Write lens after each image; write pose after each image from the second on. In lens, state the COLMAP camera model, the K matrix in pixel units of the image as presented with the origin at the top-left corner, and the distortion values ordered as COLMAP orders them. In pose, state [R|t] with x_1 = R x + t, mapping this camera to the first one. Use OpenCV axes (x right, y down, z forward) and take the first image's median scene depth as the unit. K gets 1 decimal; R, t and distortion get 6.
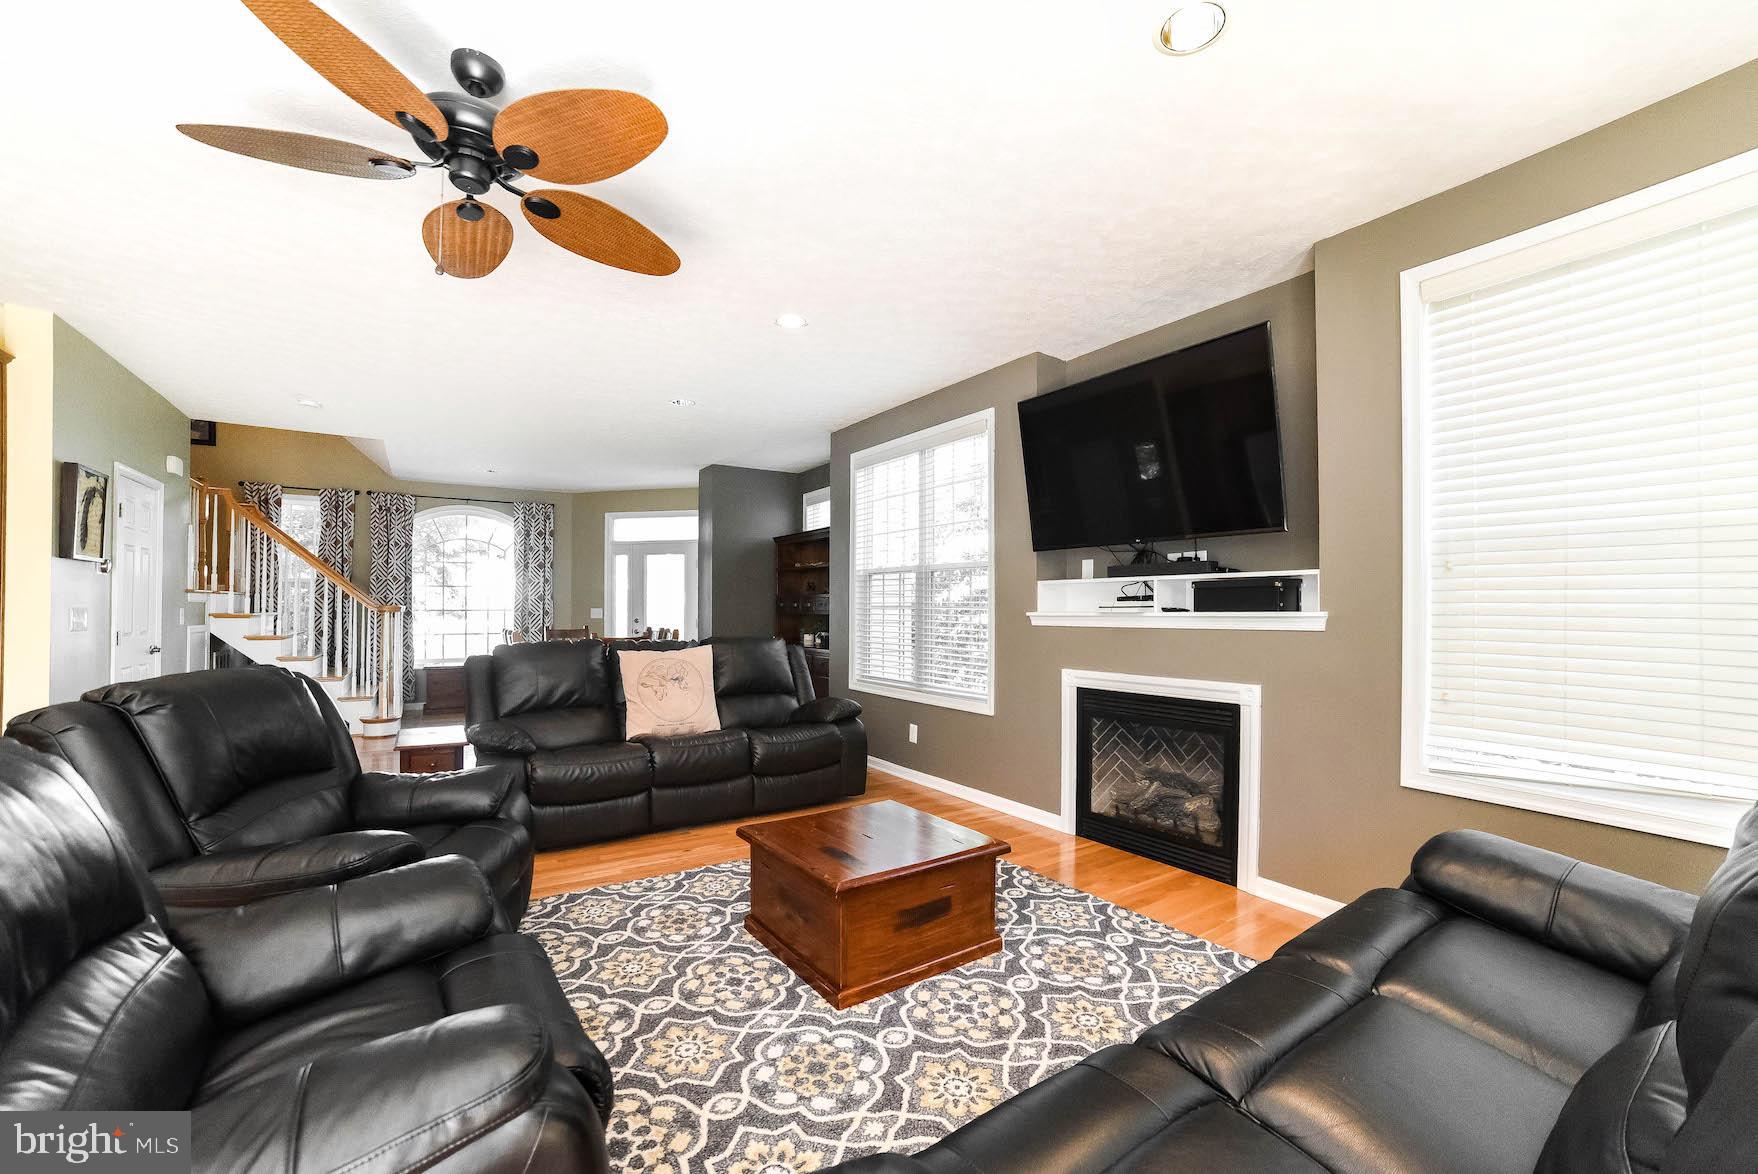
lens RADIAL K [[706.8, 0, 878.7], [0, 706.8, 596.5], [0, 0, 1]] dist [-0.039101, -0.000056]
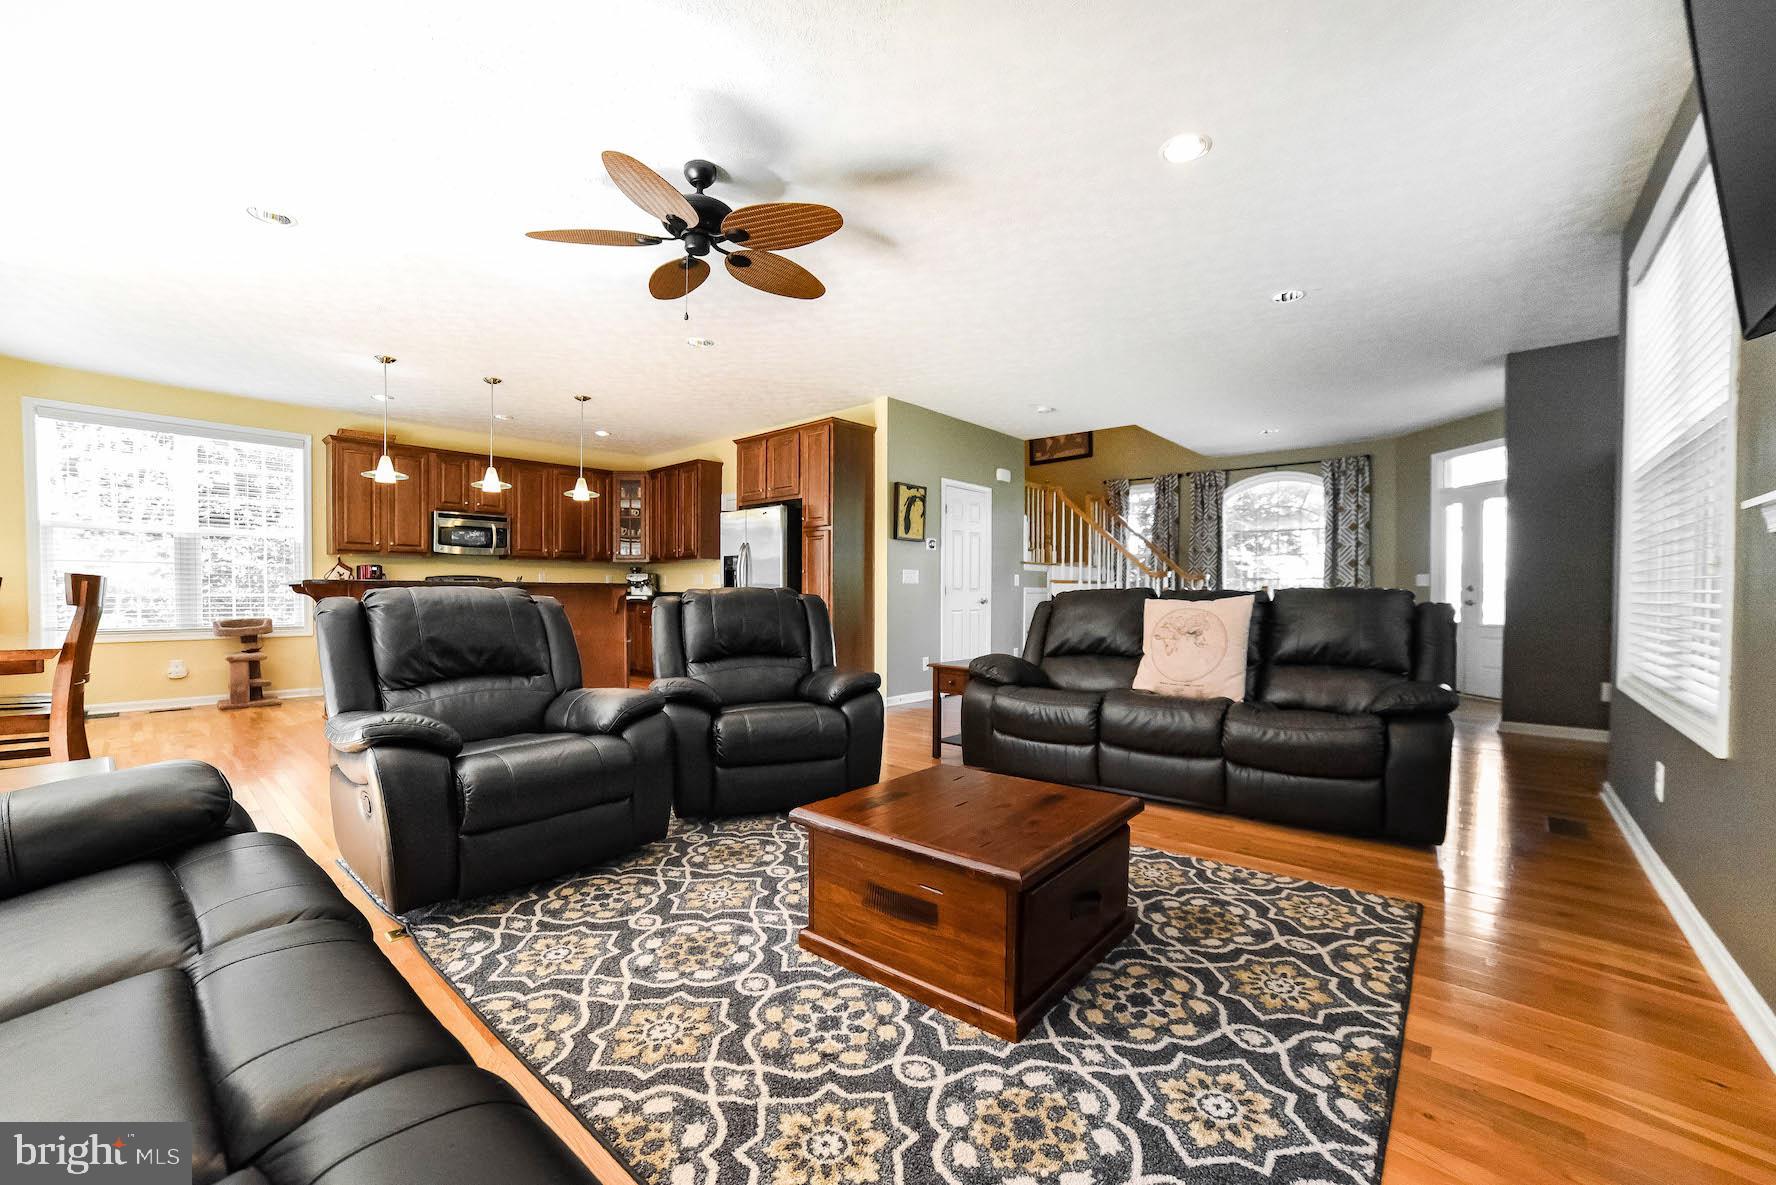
lens RADIAL K [[714.1, 0, 889.8], [0, 714.1, 596.5], [0, 0, 1]] dist [-0.039101, -0.000056]
pose [[0.271580, 0.001839, -0.962414, 0.701322], [0.012962, 0.999900, 0.005569, 0.105001], [0.962328, -0.013988, 0.271529, 0.700058]]
